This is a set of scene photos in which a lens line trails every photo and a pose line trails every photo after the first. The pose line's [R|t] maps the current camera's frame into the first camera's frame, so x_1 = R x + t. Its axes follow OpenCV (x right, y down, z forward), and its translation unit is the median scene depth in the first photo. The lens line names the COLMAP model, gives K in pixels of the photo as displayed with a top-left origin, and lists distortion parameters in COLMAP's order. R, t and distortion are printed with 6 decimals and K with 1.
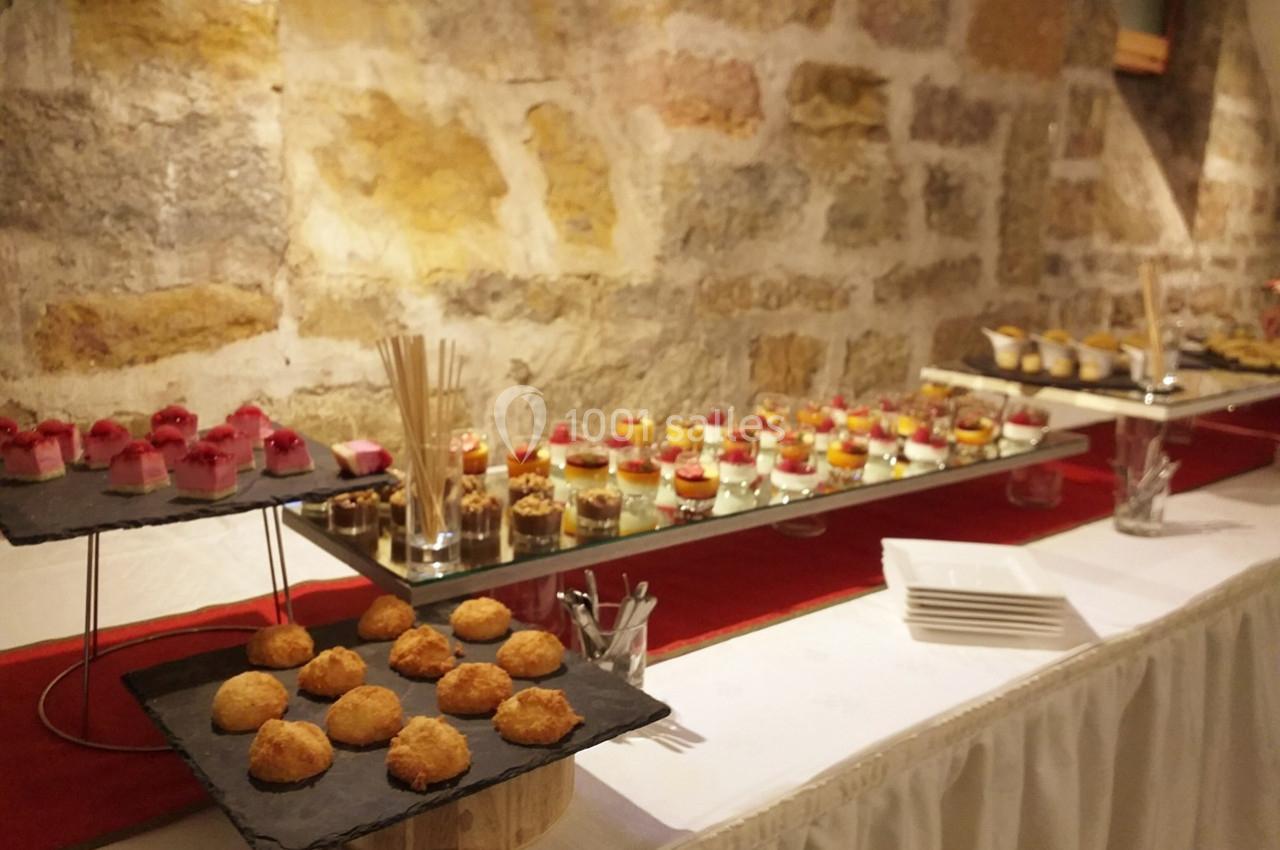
lens RADIAL K [[1020.4, 0, 637.1], [0, 1020.4, 445.1], [0, 0, 1]] dist [0.052536, -0.096986]
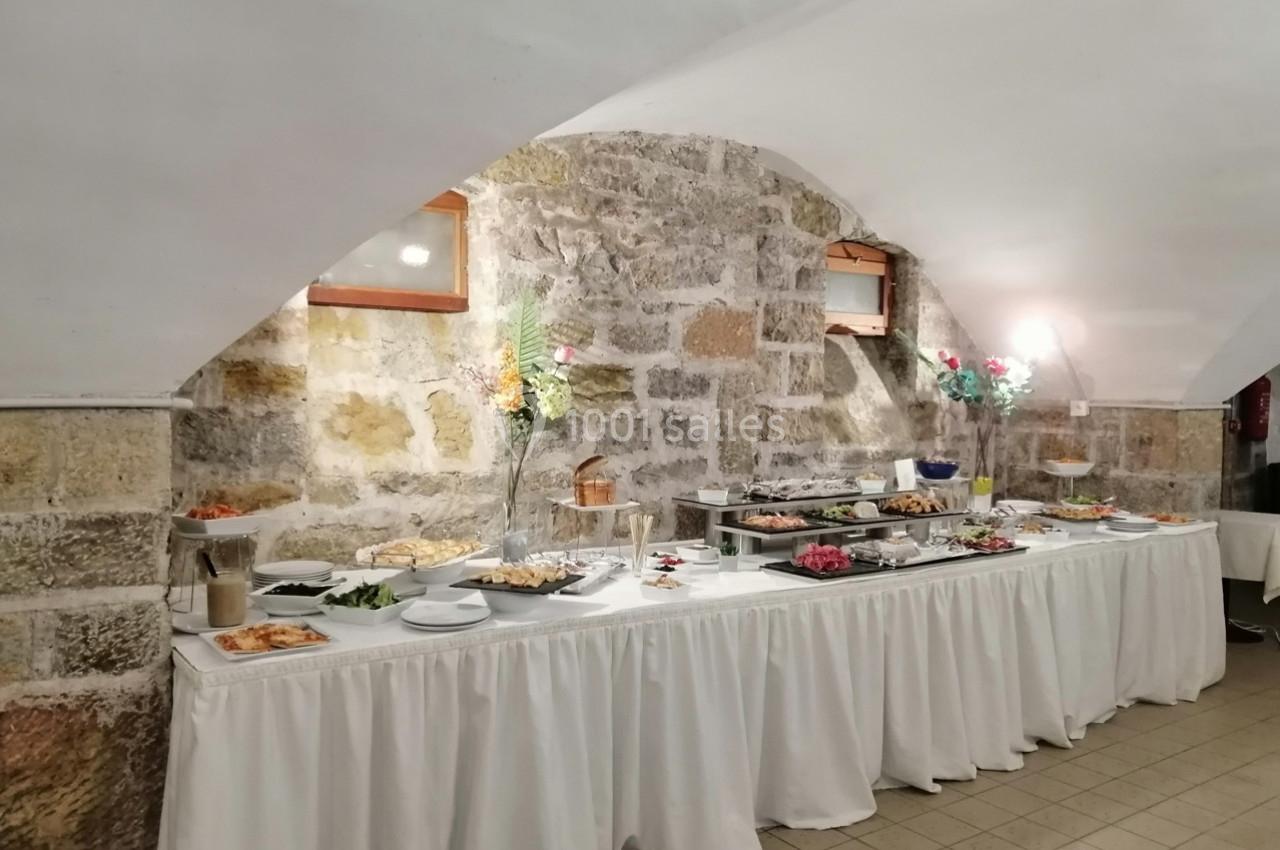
lens RADIAL K [[1020.4, 0, 637.1], [0, 1020.4, 445.1], [0, 0, 1]] dist [0.052536, -0.096986]
pose [[0.997331, -0.017975, -0.070762, 0.528282], [0.004986, 0.983724, -0.179615, 0.170684], [0.072839, 0.178783, 0.981189, -1.135693]]
